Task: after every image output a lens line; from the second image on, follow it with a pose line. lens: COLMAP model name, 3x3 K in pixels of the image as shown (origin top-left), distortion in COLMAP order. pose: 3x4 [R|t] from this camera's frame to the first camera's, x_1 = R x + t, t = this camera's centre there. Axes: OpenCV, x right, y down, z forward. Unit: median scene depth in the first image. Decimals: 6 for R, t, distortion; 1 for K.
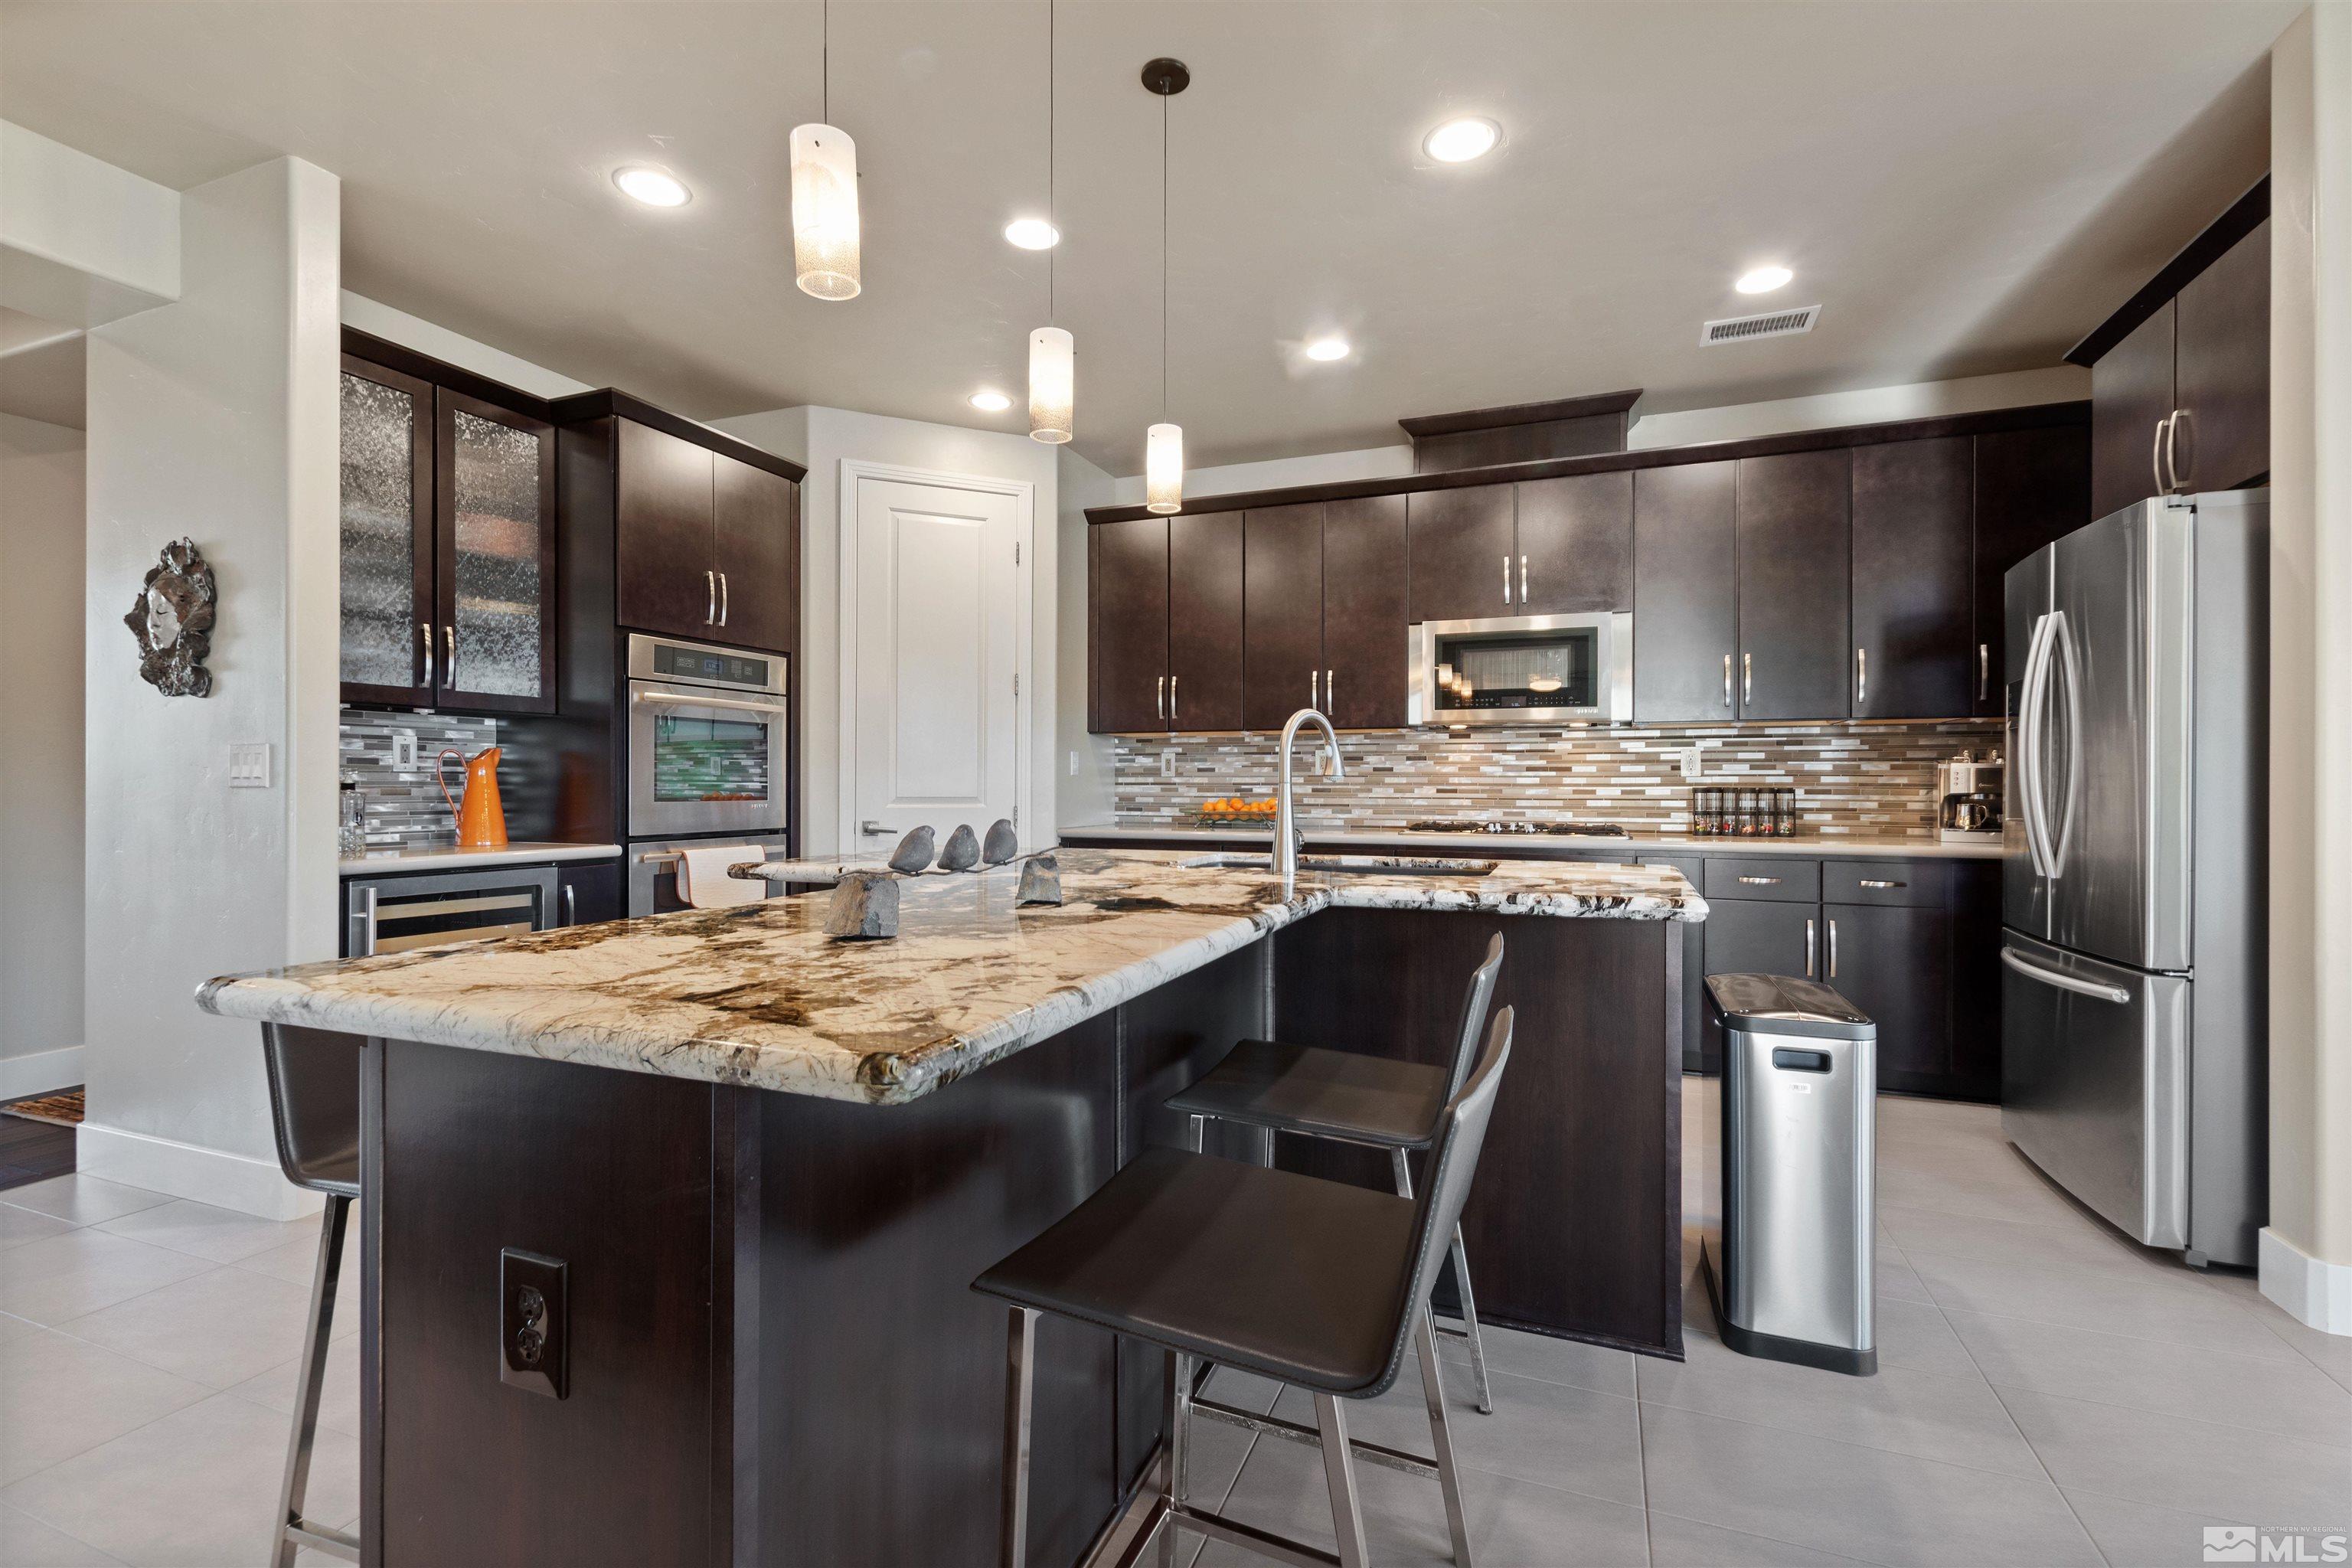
lens RADIAL K [[1038.3, 0, 1168.5], [0, 1038.3, 781.7], [0, 0, 1]] dist [0.007111, -0.001012]
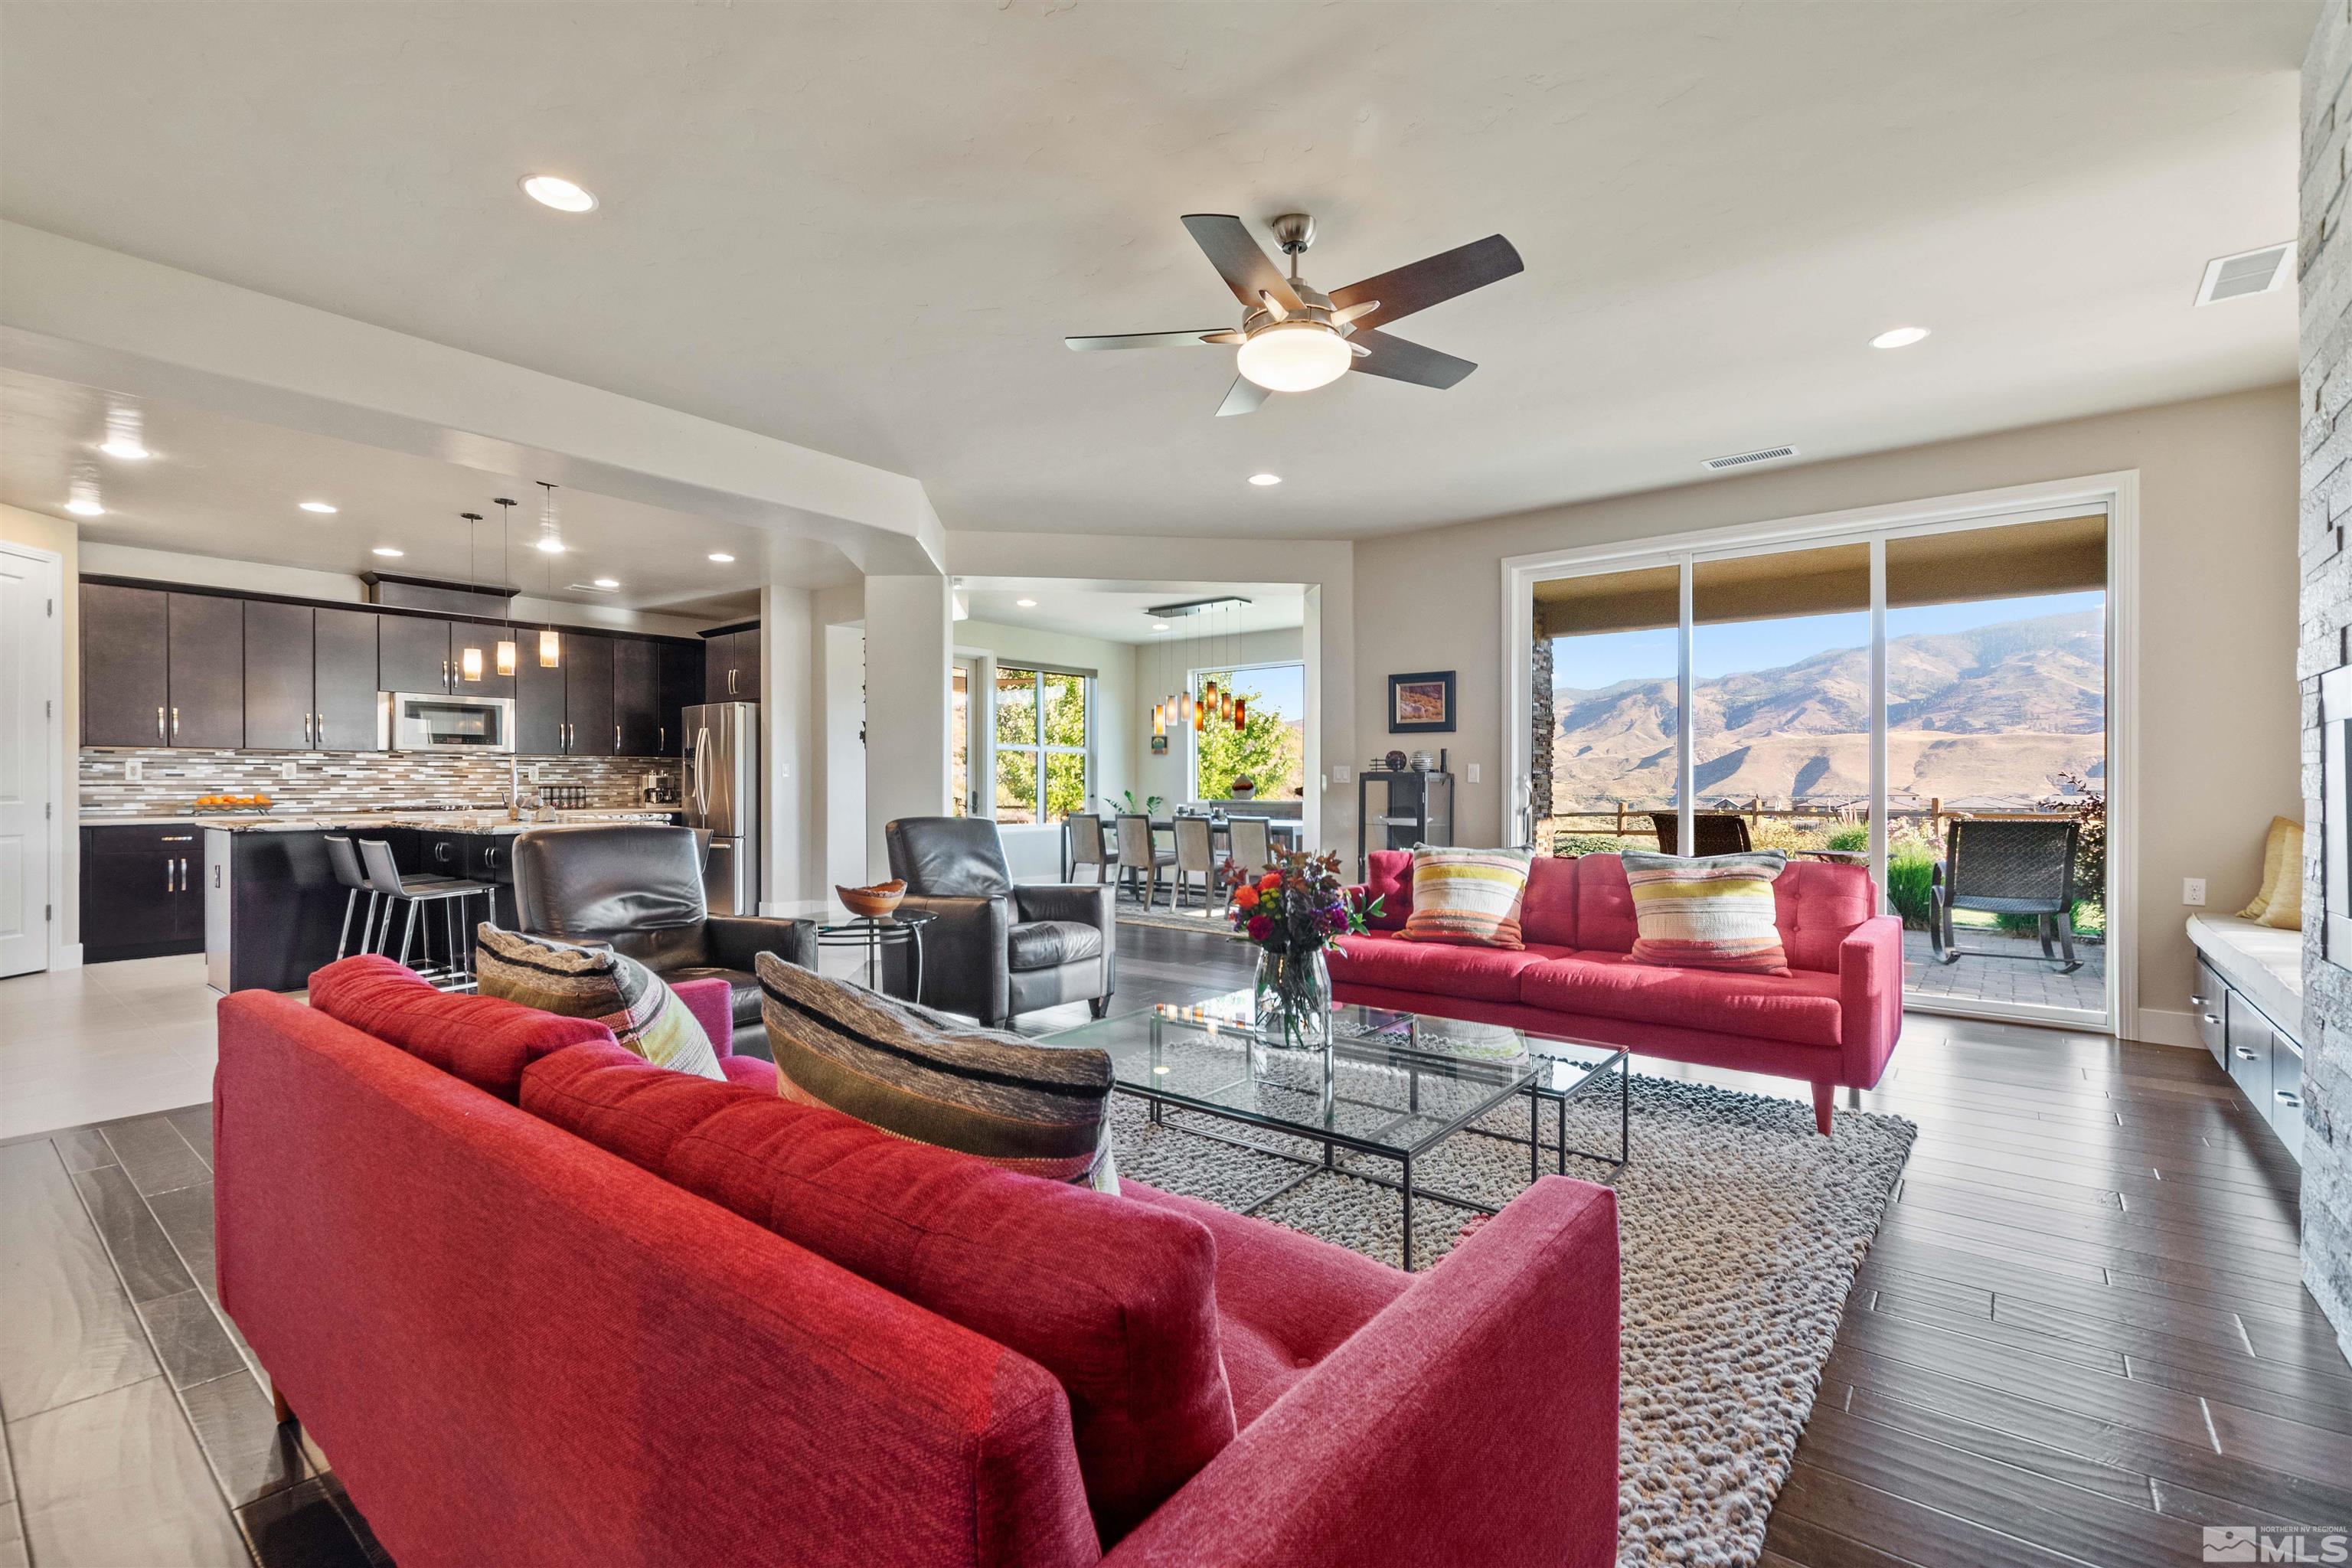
lens RADIAL K [[1038.3, 0, 1158.2], [0, 1038.3, 777.0], [0, 0, 1]] dist [0.007111, -0.001012]
pose [[0.286026, 0.006489, 0.958200, -1.052339], [0.002310, 0.999969, -0.007461, 0.005379], [-0.958219, 0.004348, 0.286002, -0.713309]]
